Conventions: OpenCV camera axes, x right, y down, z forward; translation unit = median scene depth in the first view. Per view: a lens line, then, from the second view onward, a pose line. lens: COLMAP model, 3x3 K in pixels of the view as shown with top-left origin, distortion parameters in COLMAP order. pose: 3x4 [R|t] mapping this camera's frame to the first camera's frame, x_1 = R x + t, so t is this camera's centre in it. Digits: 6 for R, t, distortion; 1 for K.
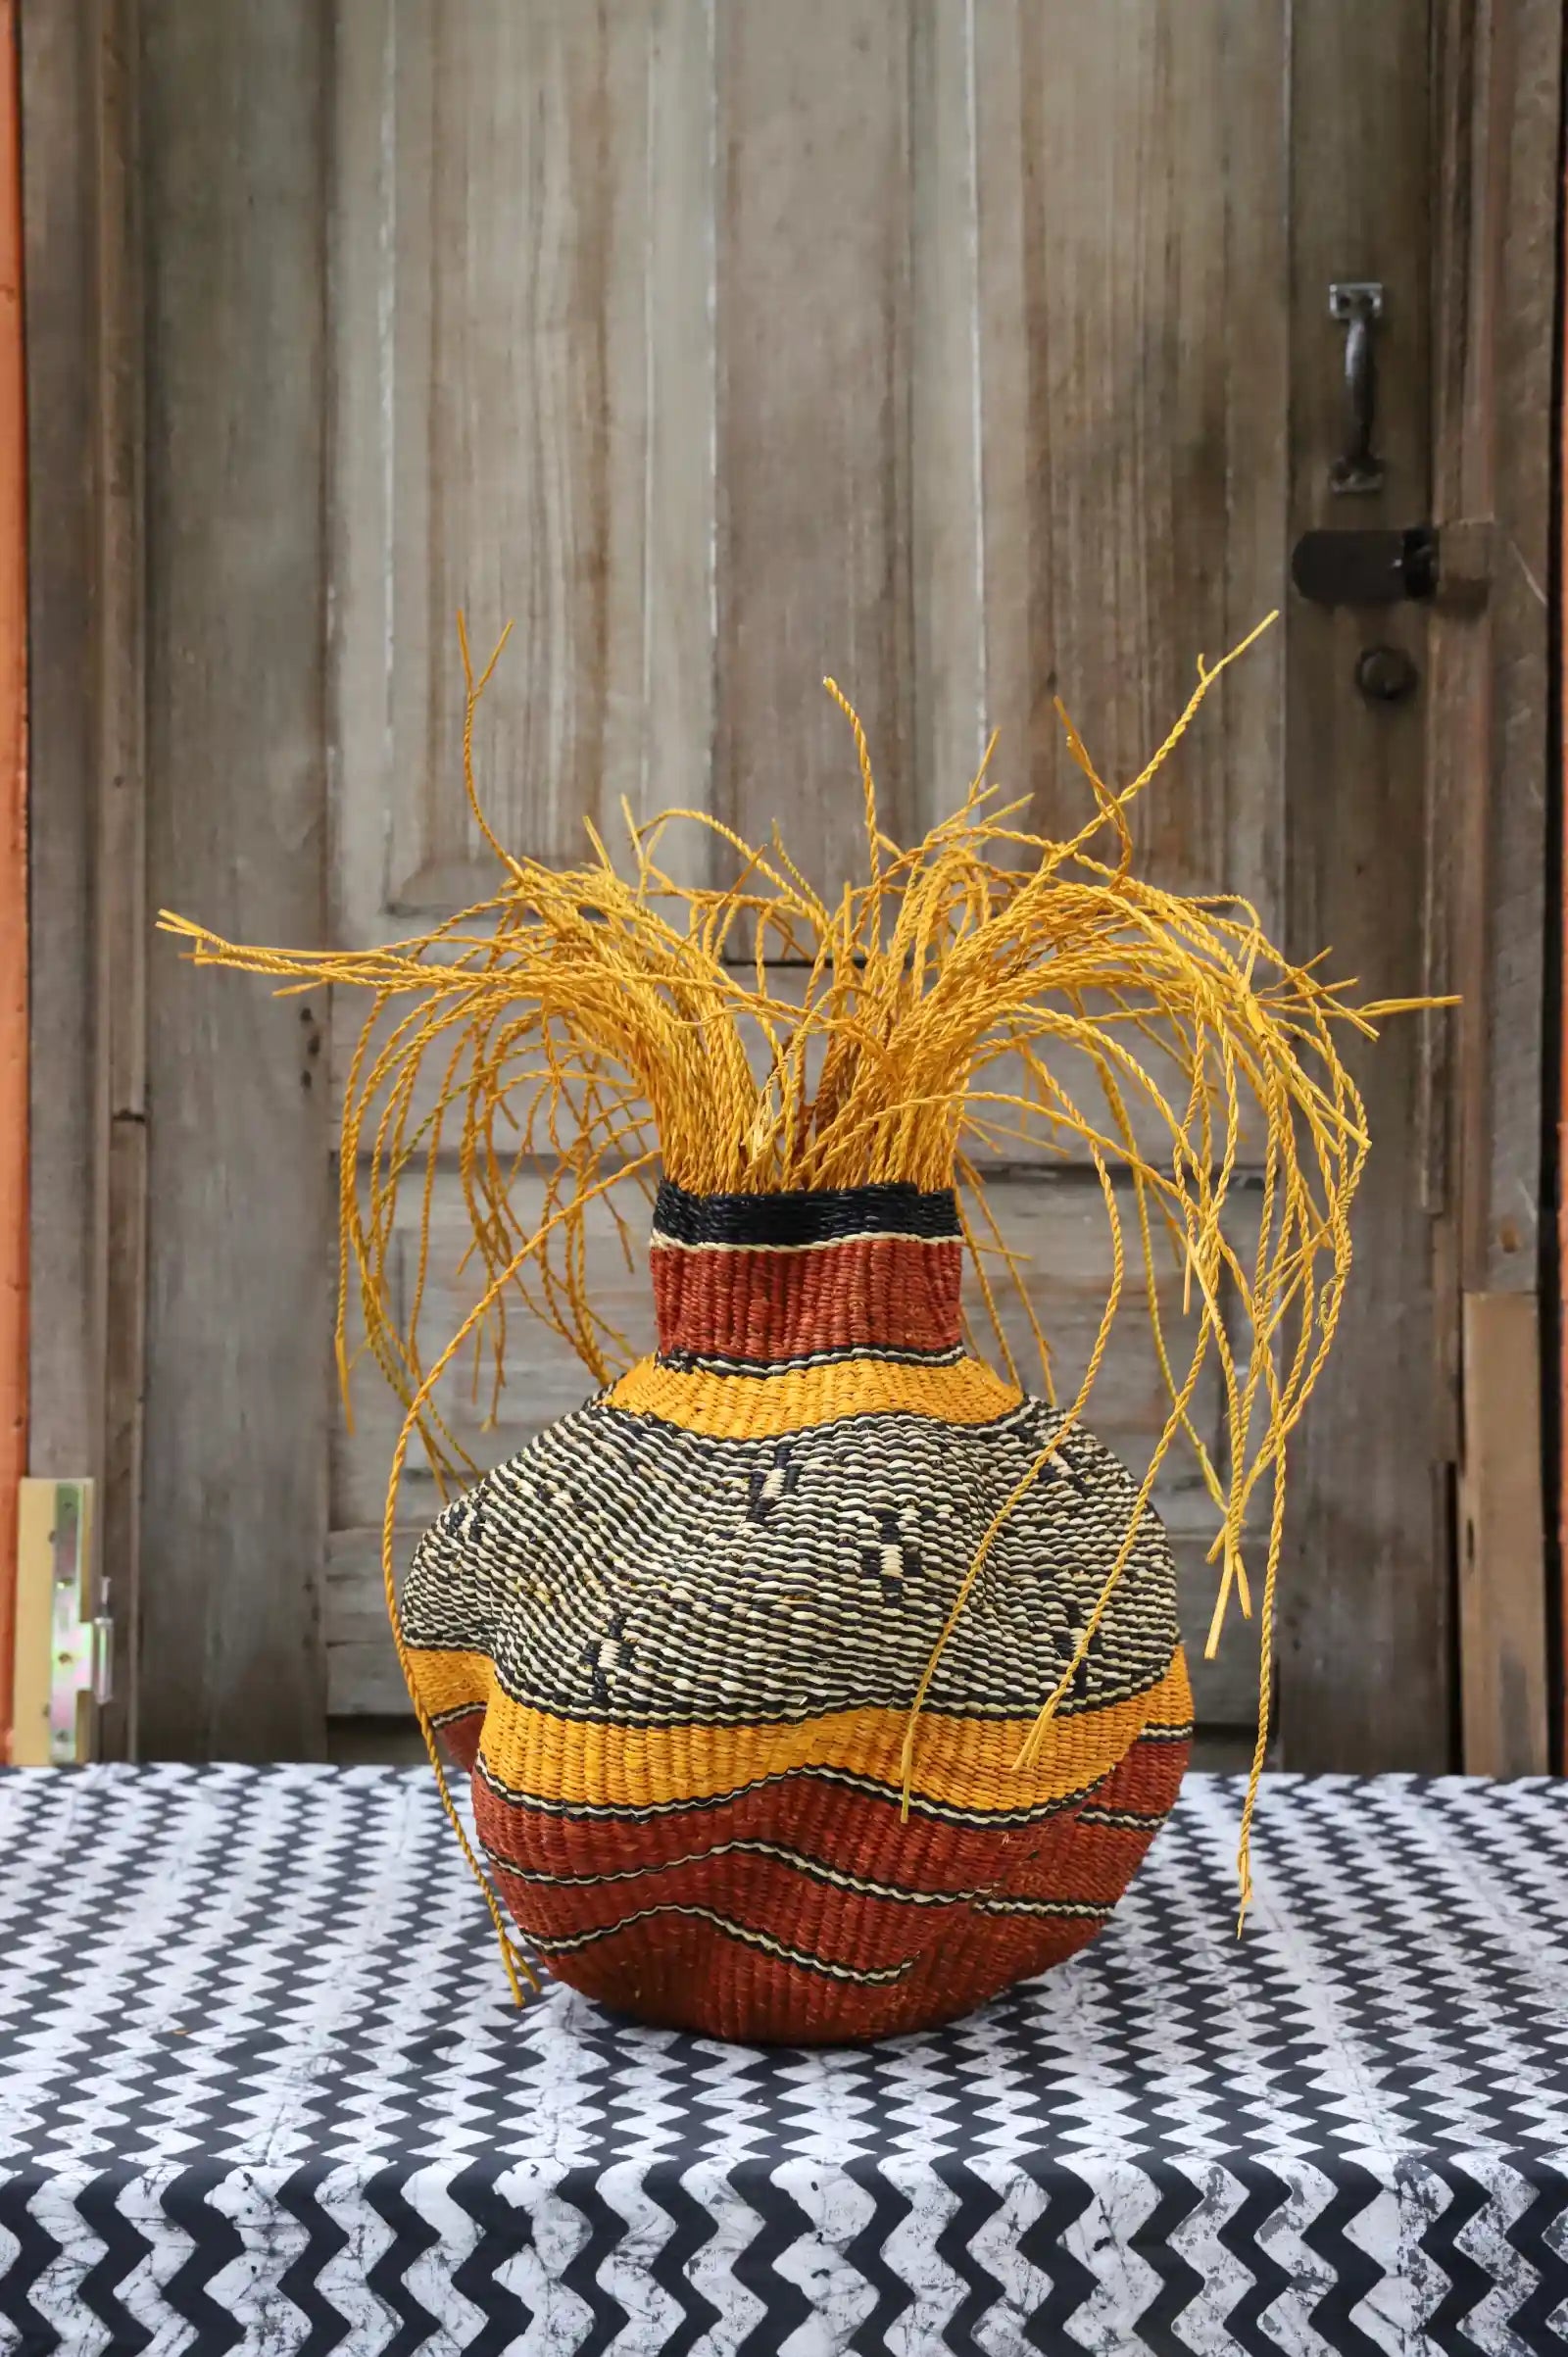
lens RADIAL K [[4485.7, 0, 808.5], [0, 4485.7, 1222.0], [0, 0, 1]] dist [0.105188, 0.170986]
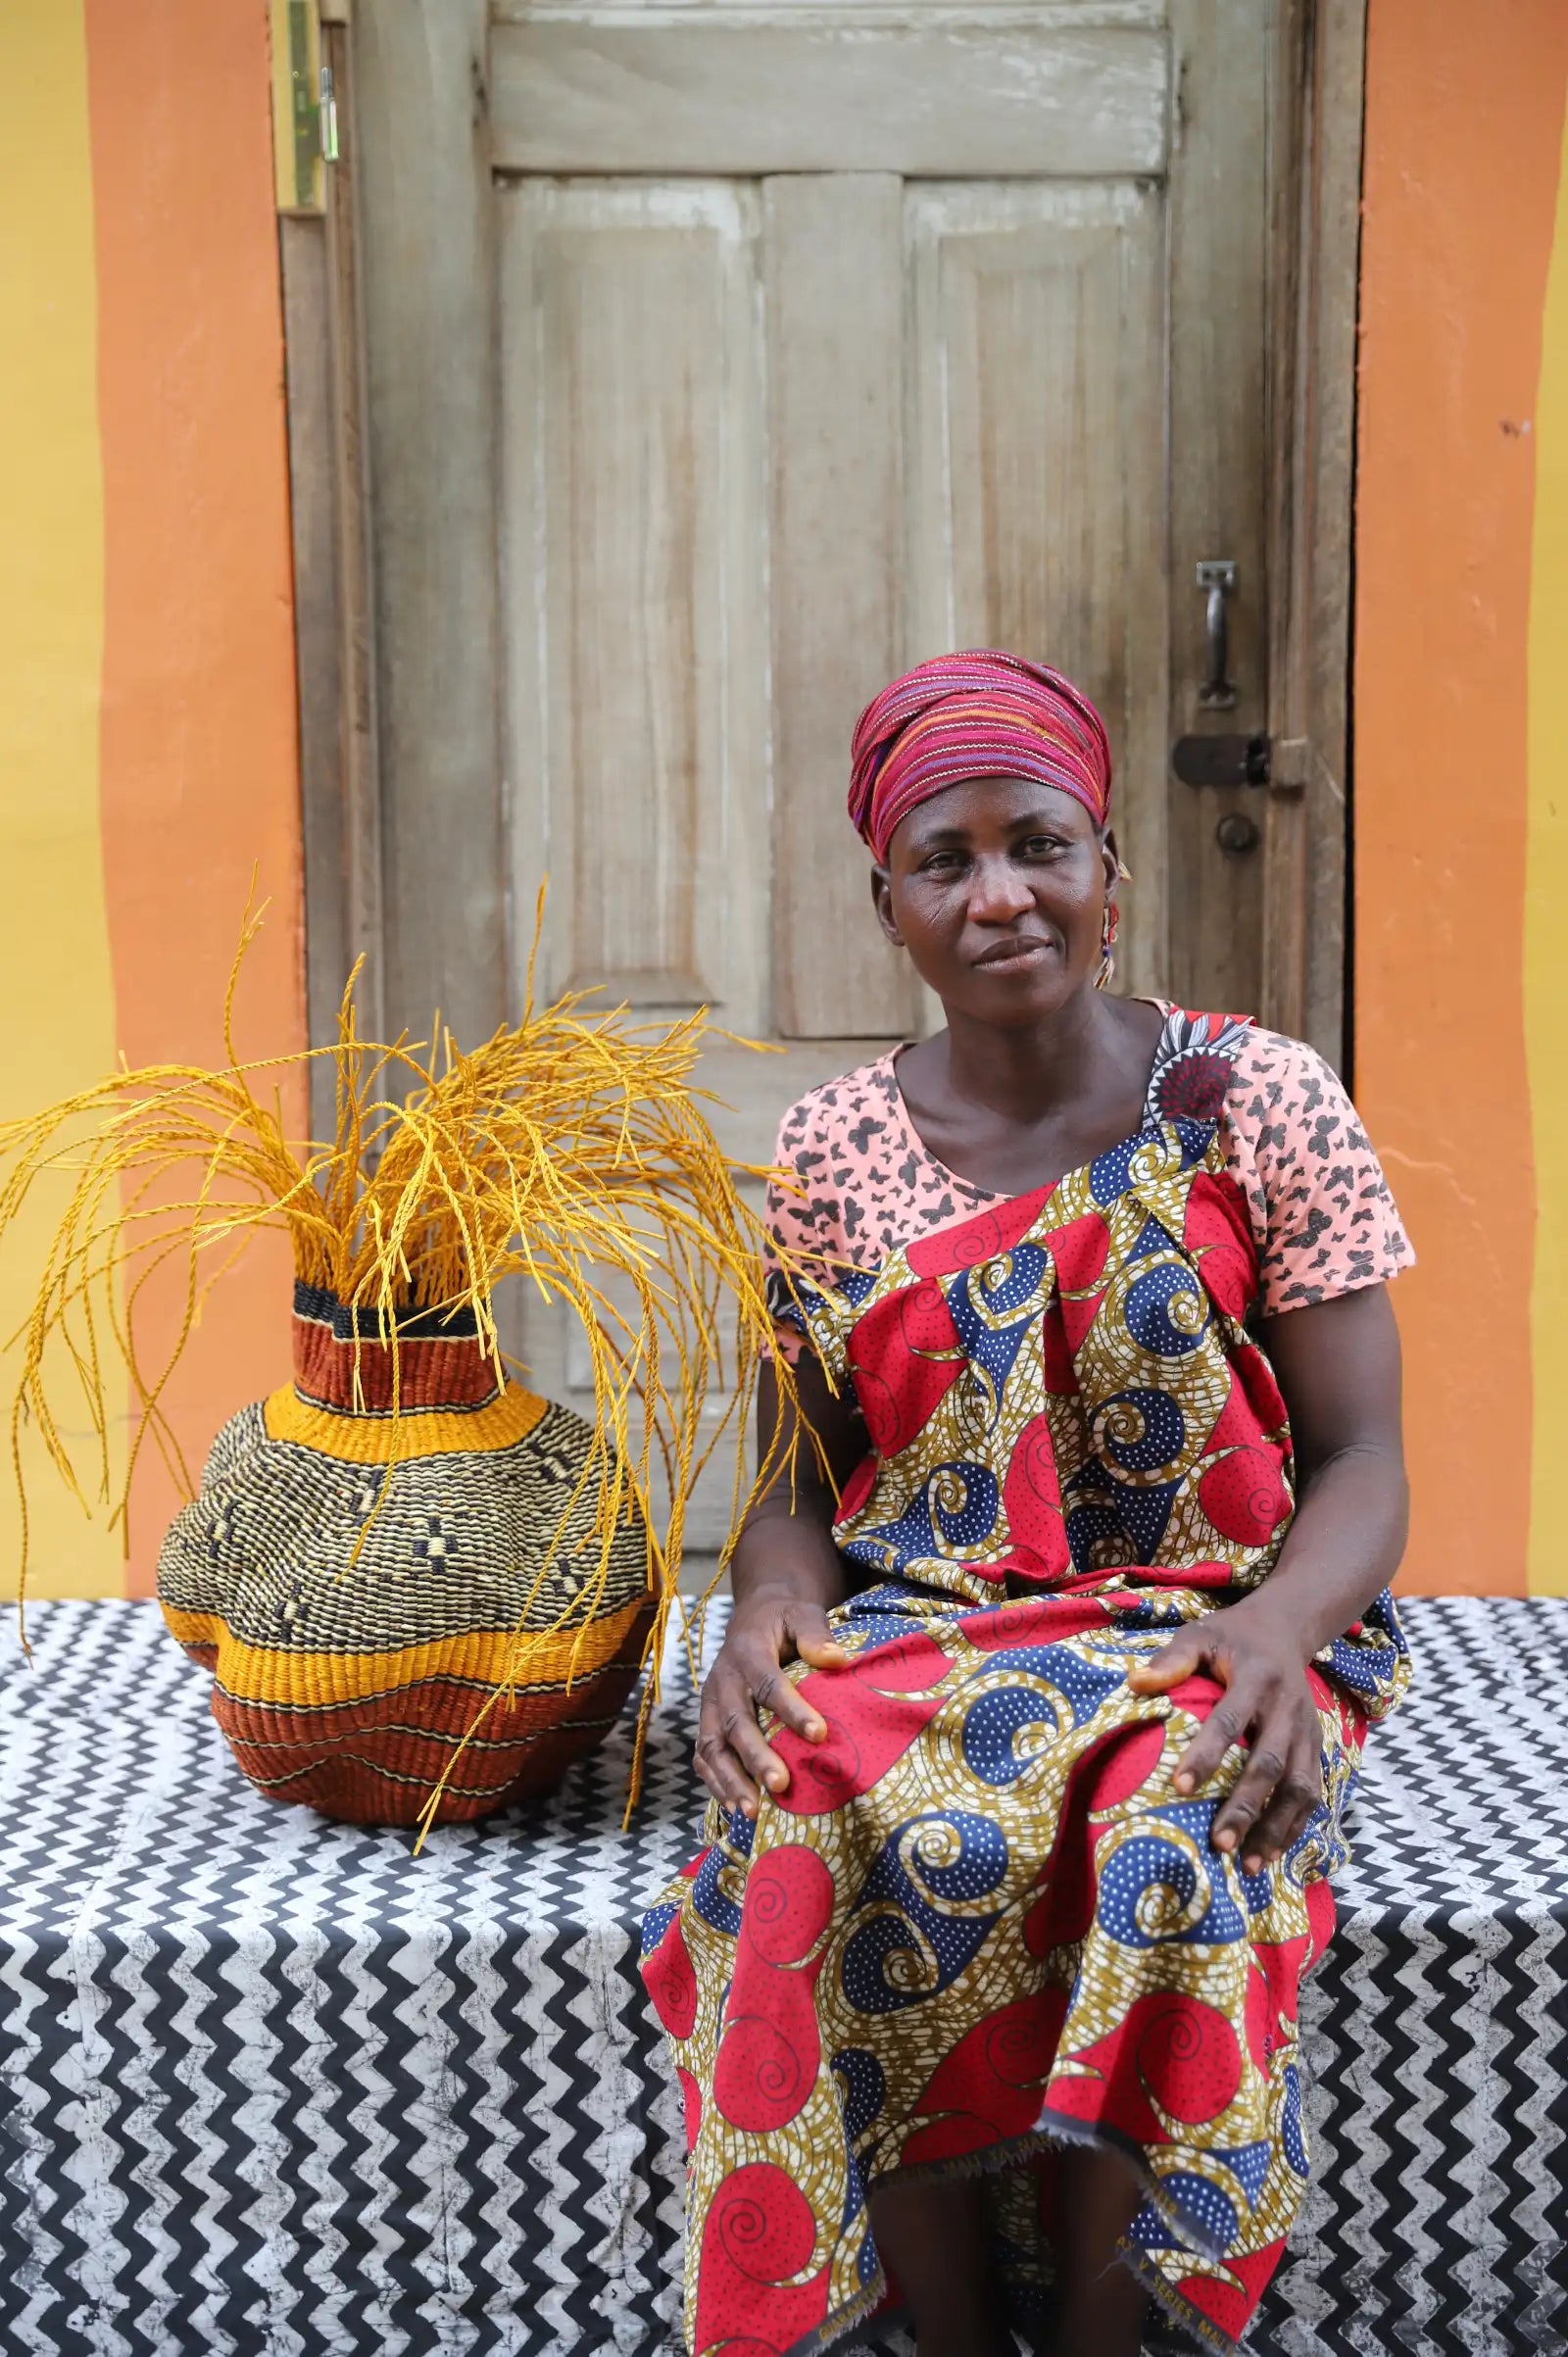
lens RADIAL K [[4621.4, 0, 769.8], [0, 4621.4, 1113.5], [0, 0, 1]] dist [0.111850, 0.341518]
pose [[0.999790, -0.011984, -0.016596, 0.002124], [0.013673, 0.994303, 0.105709, -0.191464], [0.015235, -0.105913, 0.994259, -0.485897]]
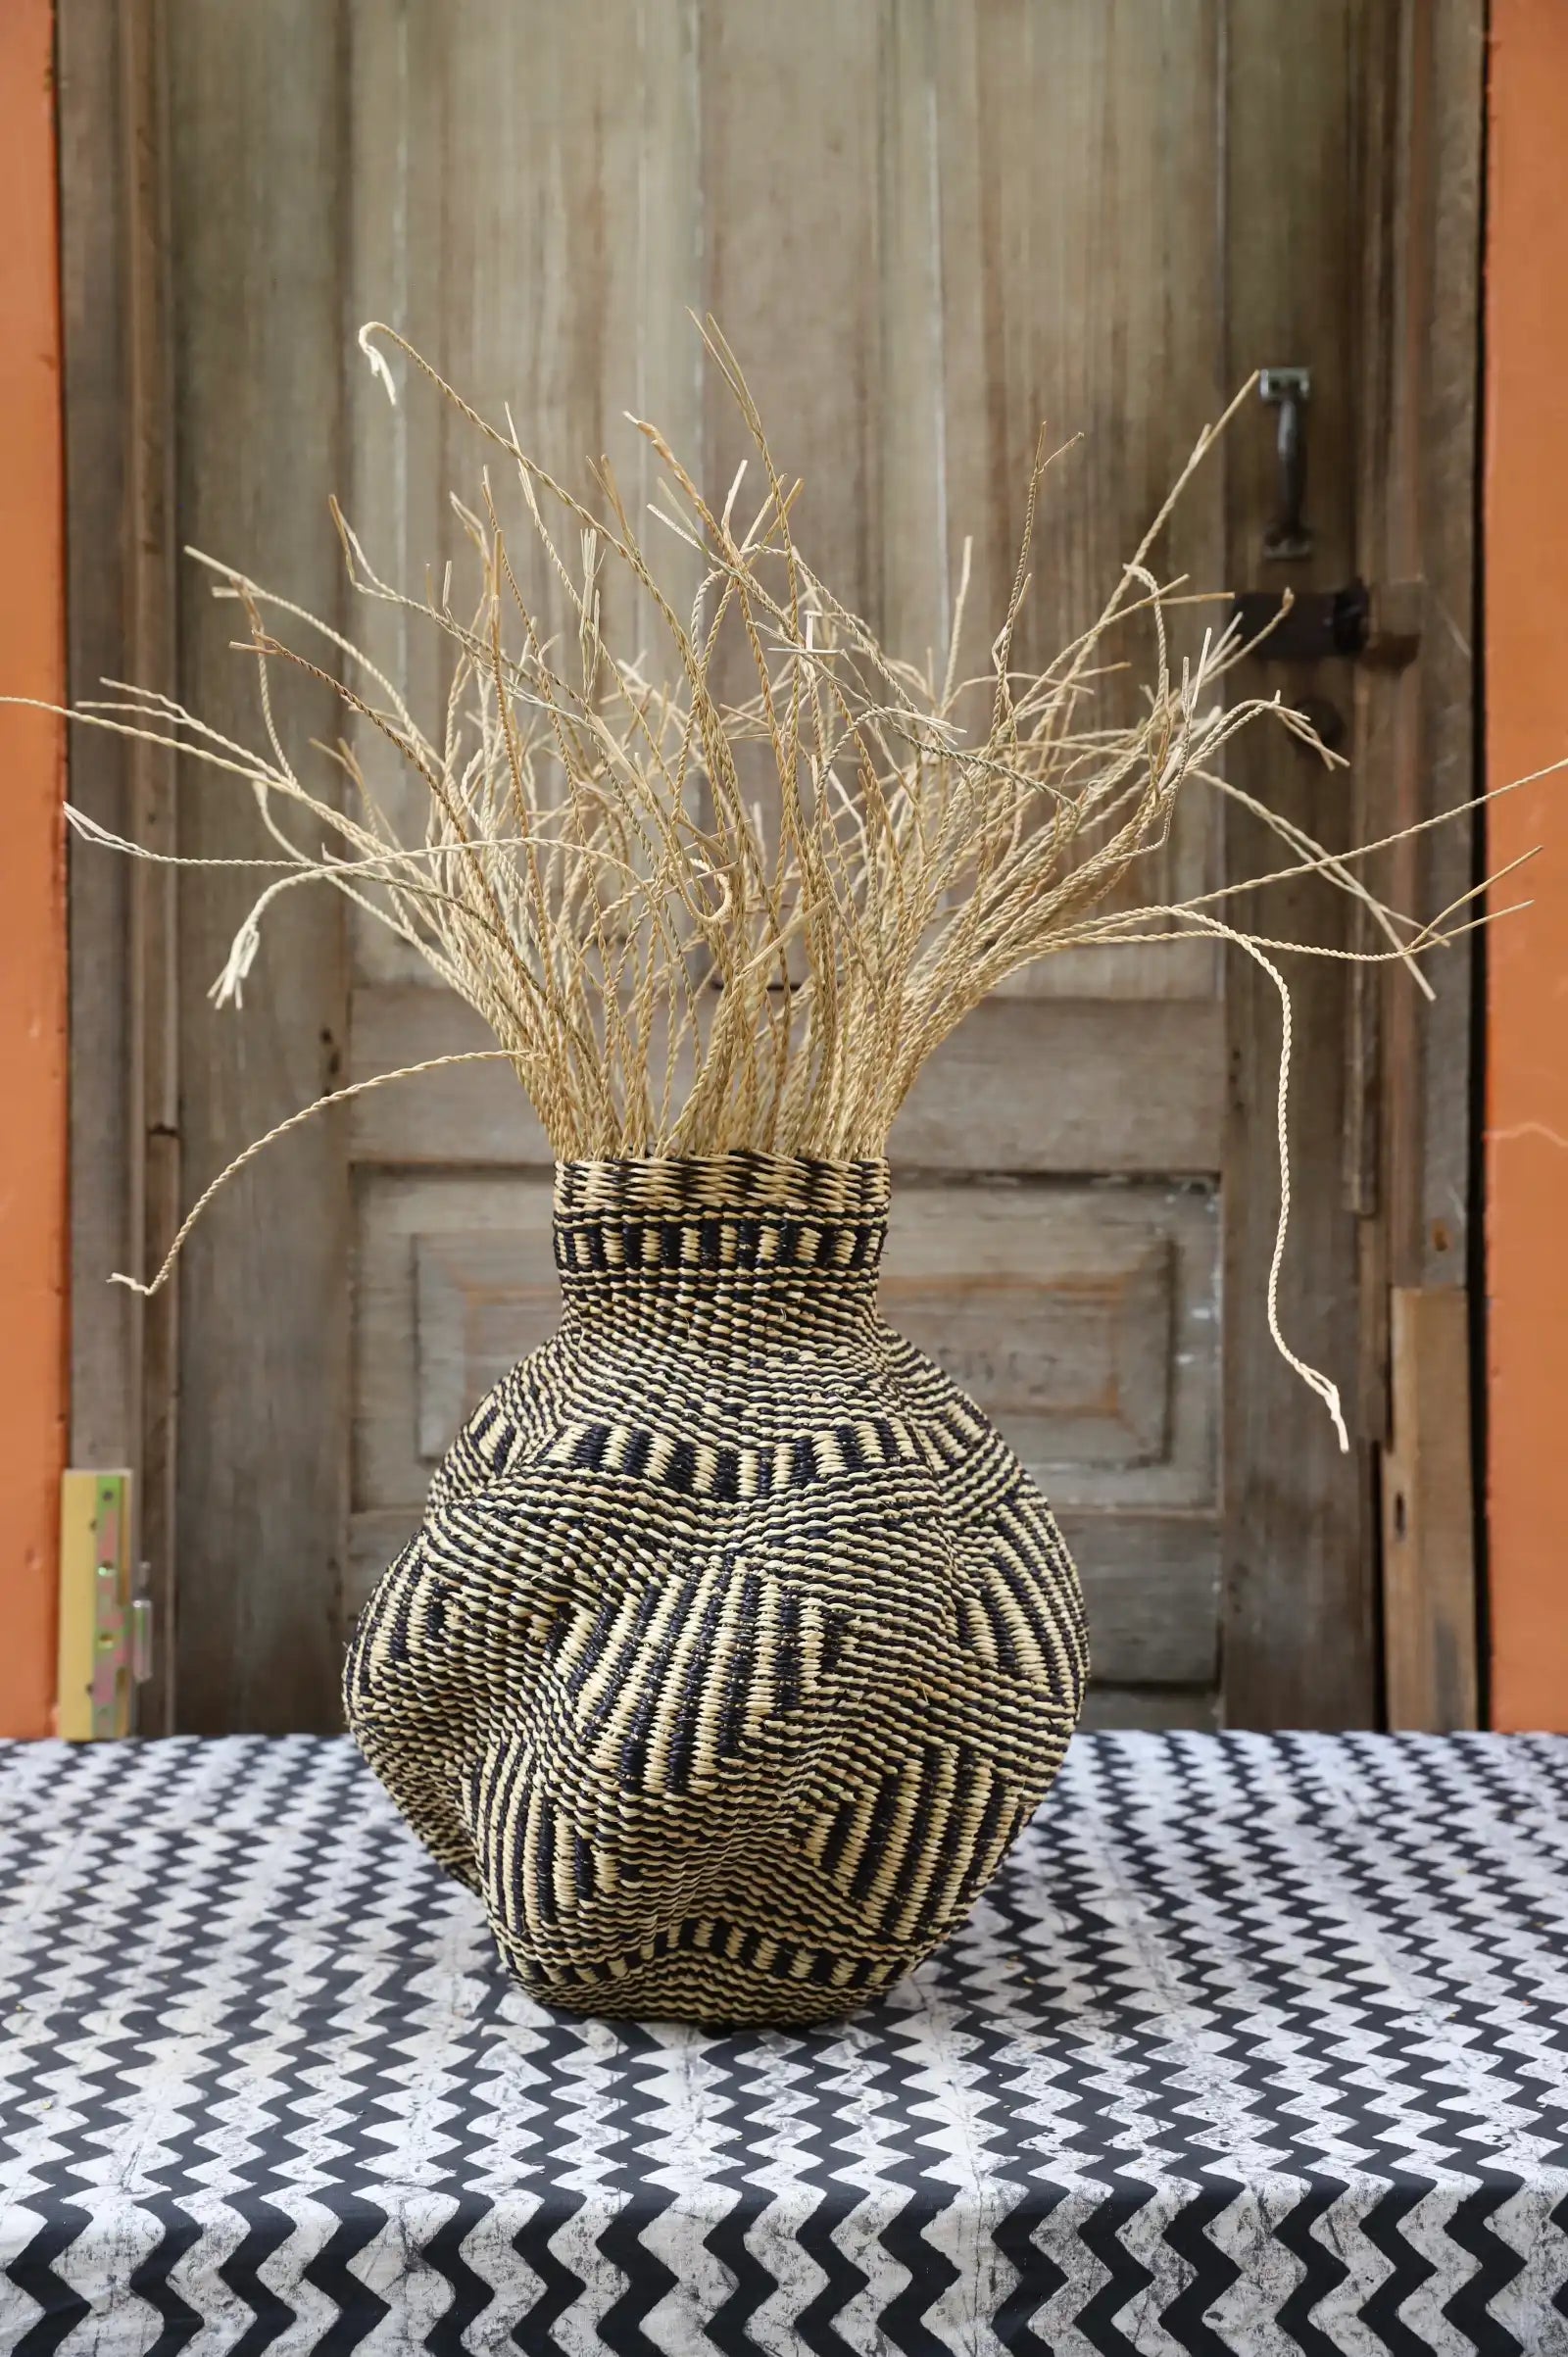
lens RADIAL K [[3173.8, 0, 776.8], [0, 3173.8, 1208.5], [0, 0, 1]] dist [0.017951, 0.063918]
pose [[0.998789, -0.004614, 0.048973, -0.041297], [0.004337, 0.999974, 0.005756, -0.008500], [-0.048999, -0.005537, 0.998783, 0.231697]]
